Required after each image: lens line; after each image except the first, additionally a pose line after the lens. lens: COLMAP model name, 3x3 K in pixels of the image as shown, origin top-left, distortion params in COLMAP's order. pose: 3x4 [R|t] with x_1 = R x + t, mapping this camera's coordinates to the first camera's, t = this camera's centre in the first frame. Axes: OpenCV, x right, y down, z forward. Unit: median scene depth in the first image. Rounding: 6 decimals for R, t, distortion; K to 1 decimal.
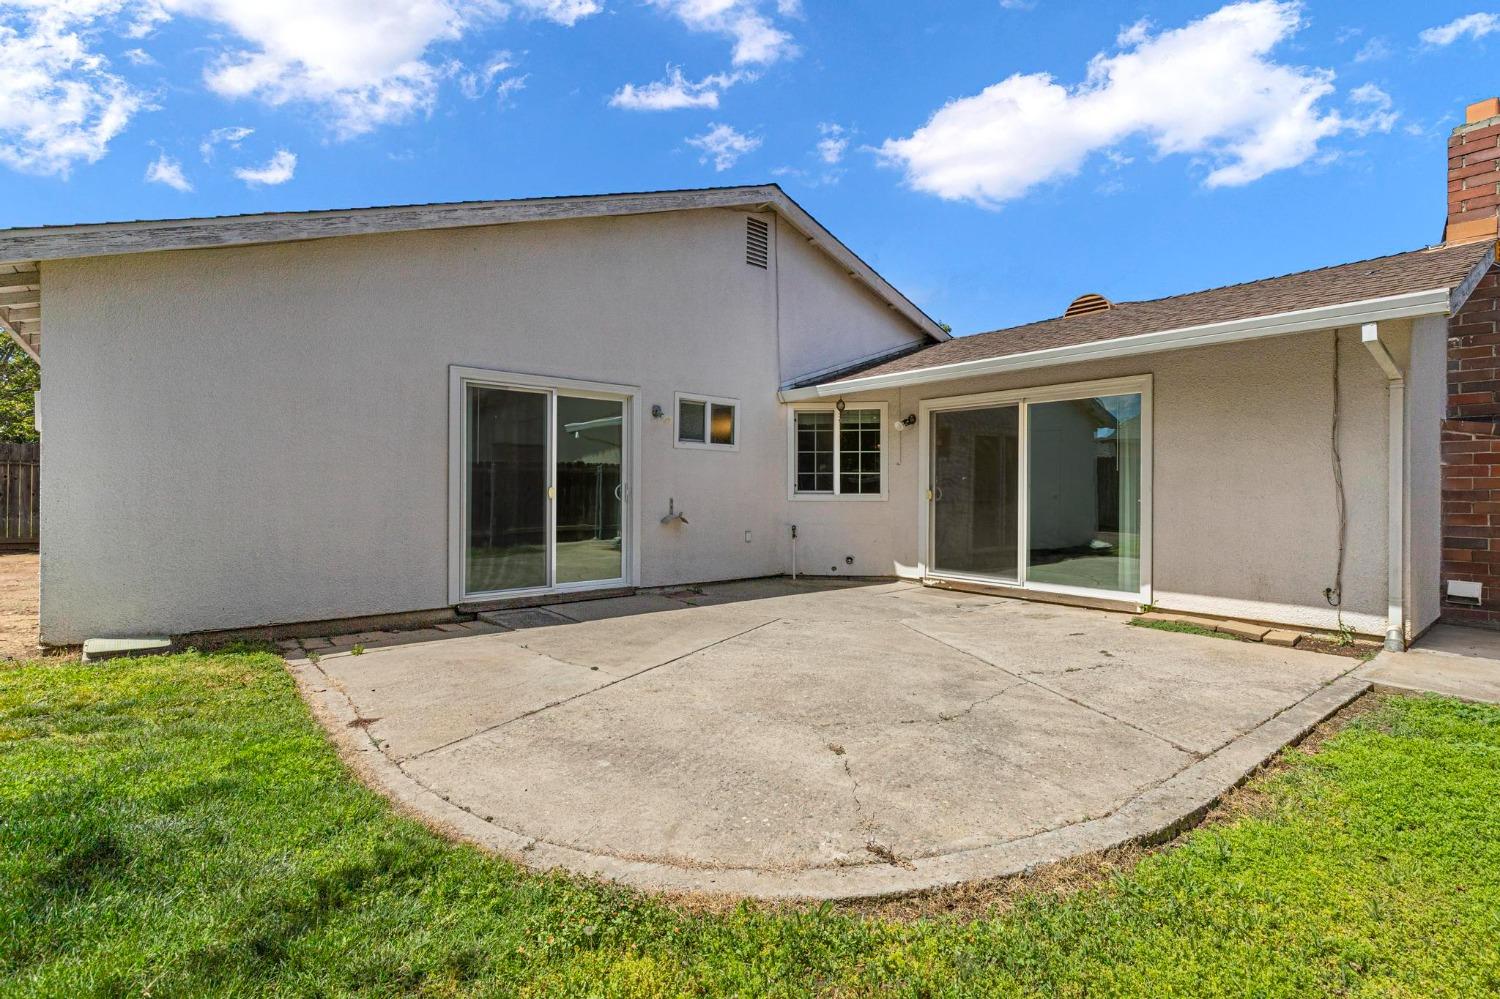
lens RADIAL K [[685.1, 0, 739.7], [0, 685.1, 488.6], [0, 0, 1]] dist [0.008917, -0.001242]
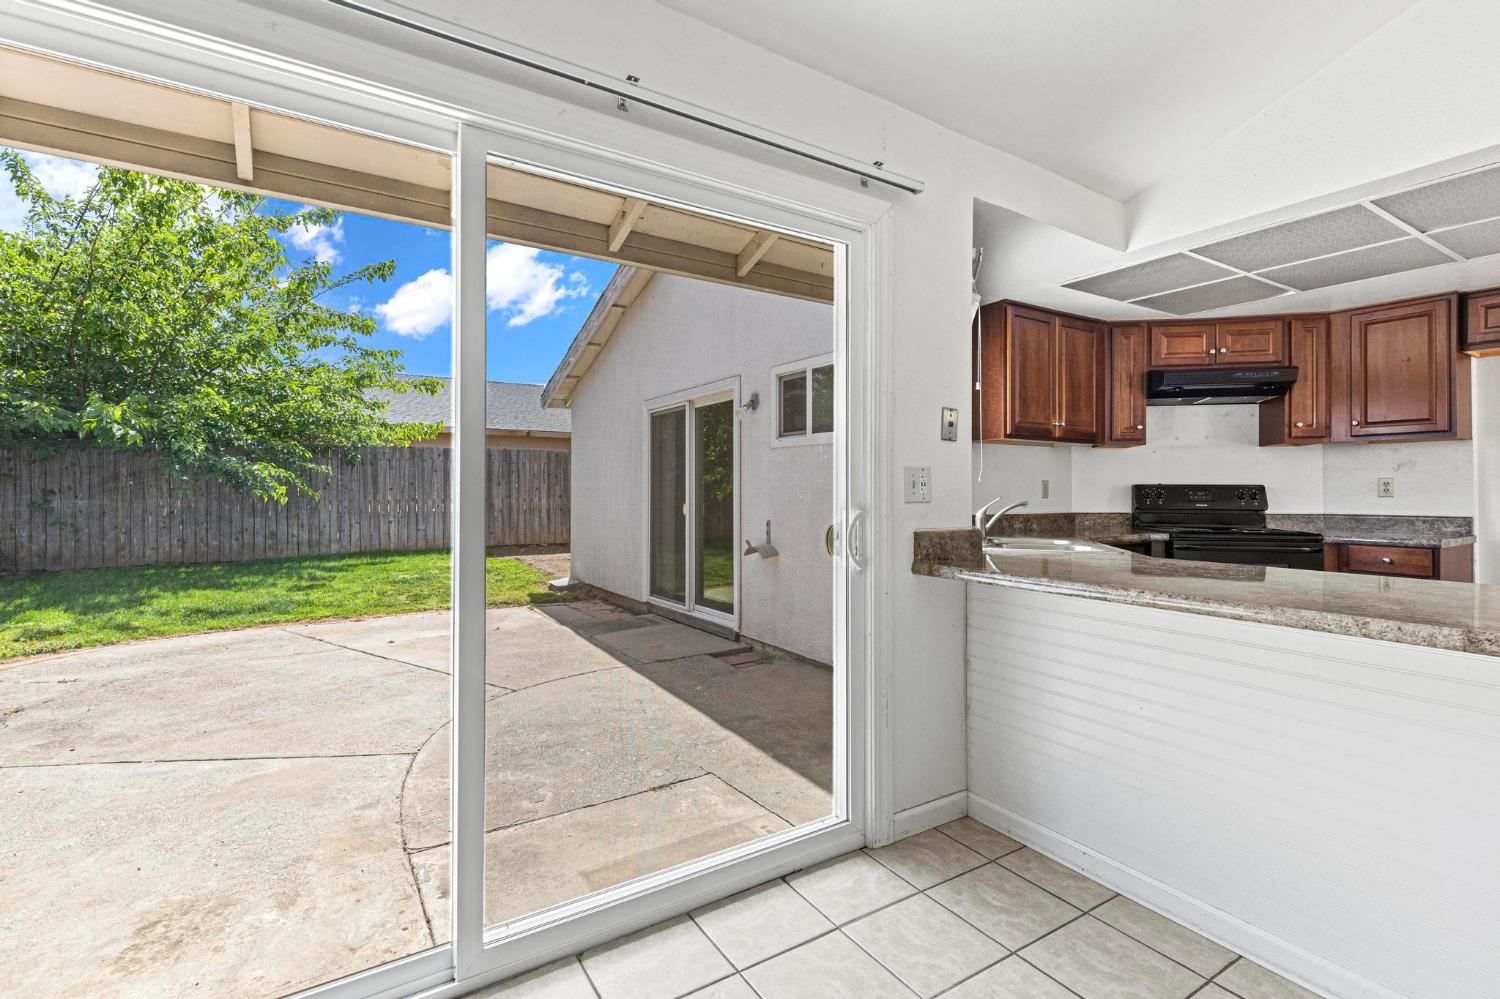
lens RADIAL K [[685.1, 0, 753.7], [0, 685.1, 488.8], [0, 0, 1]] dist [0.008917, -0.001242]
pose [[-0.113743, -0.010159, -0.993458, 0.746835], [0.002568, 0.999941, -0.010519, -0.013749], [0.993507, -0.003748, -0.113711, 1.325378]]
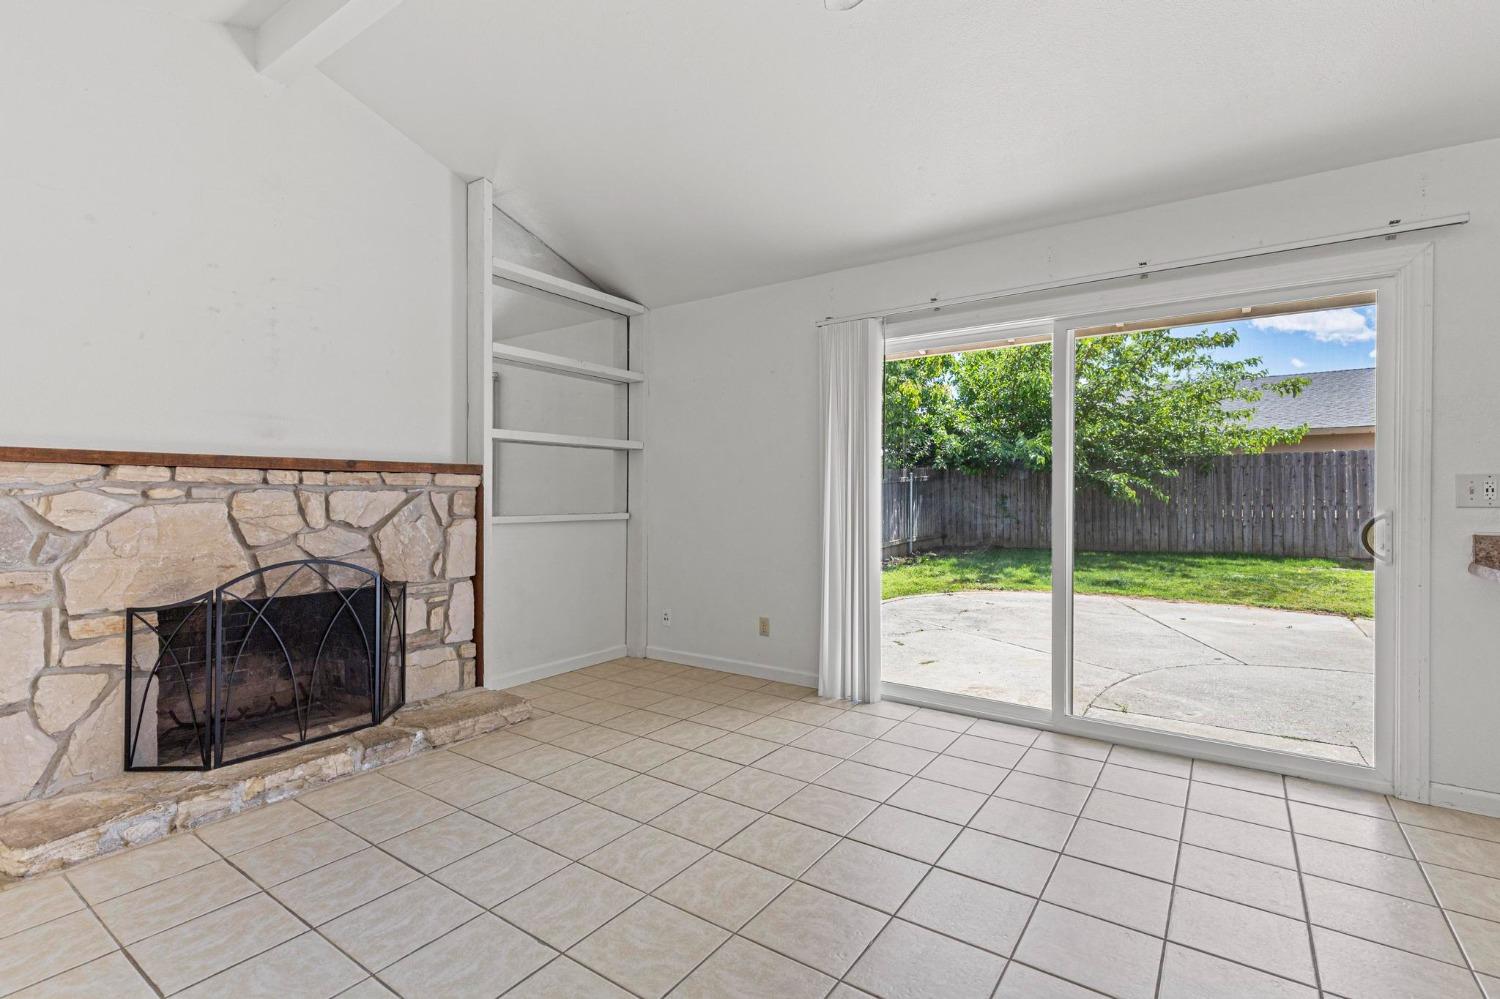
lens RADIAL K [[685.1, 0, 755.2], [0, 685.1, 497.1], [0, 0, 1]] dist [0.008917, -0.001242]
pose [[-0.961674, -0.008739, -0.274055, 0.881662], [-0.008242, 0.999962, -0.002965, -0.011064], [0.274070, -0.000592, -0.961710, 1.647311]]
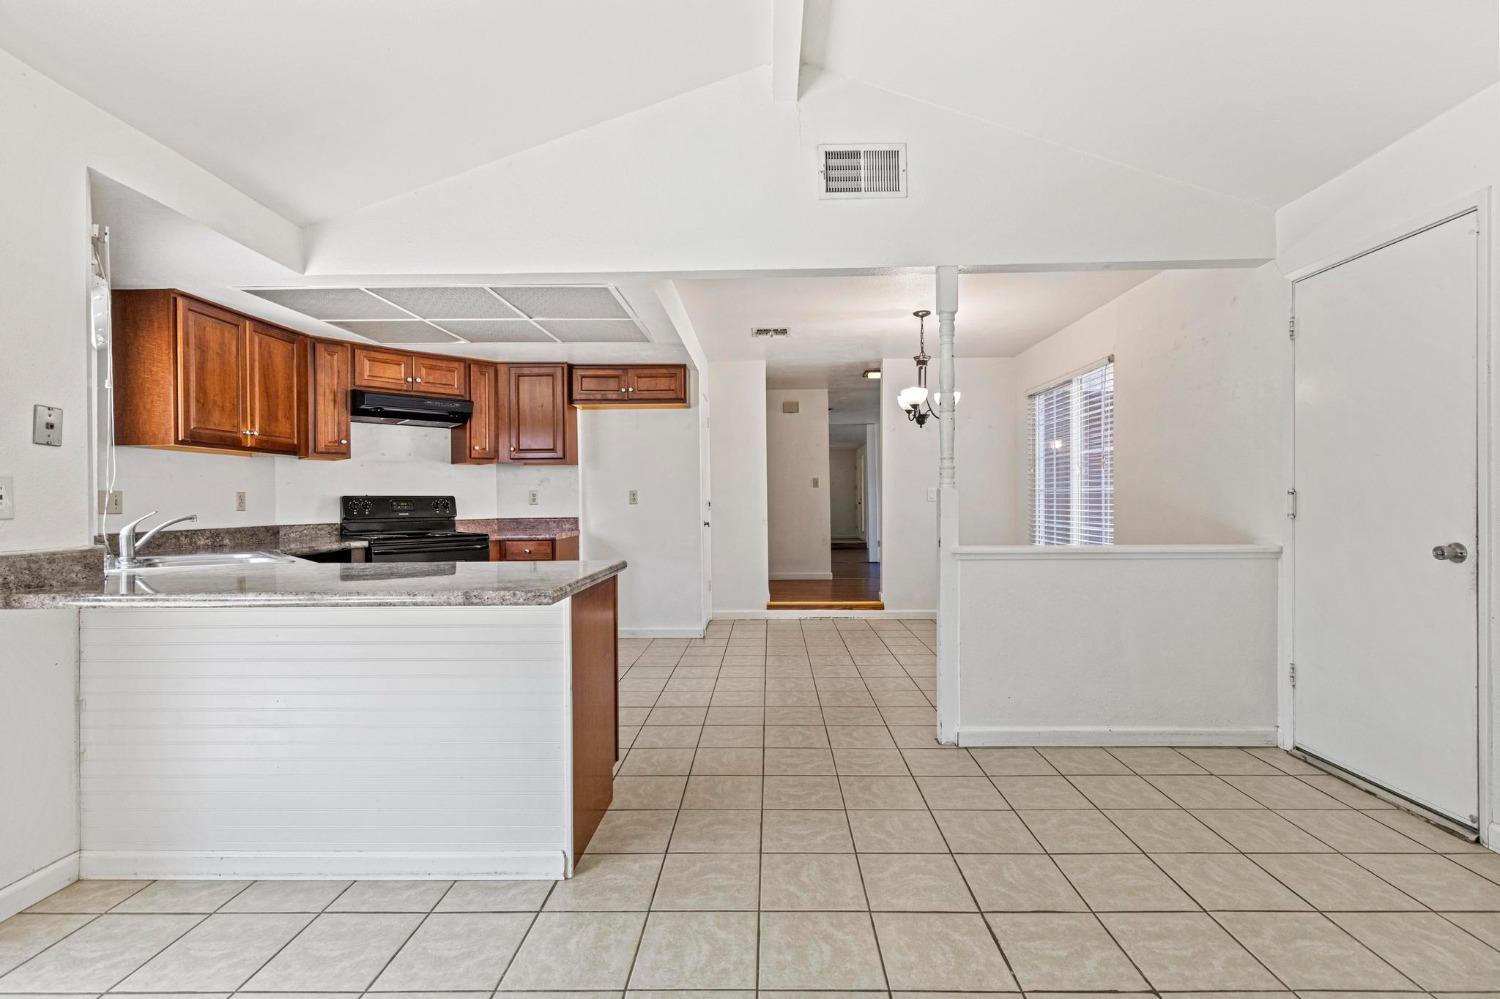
lens RADIAL K [[685.1, 0, 757.4], [0, 685.1, 497.0], [0, 0, 1]] dist [0.008917, -0.001242]
pose [[0.764214, -0.015518, -0.644776, 0.821923], [0.017660, 0.999839, -0.003133, -0.013066], [0.644721, -0.008993, 0.764365, 1.358357]]
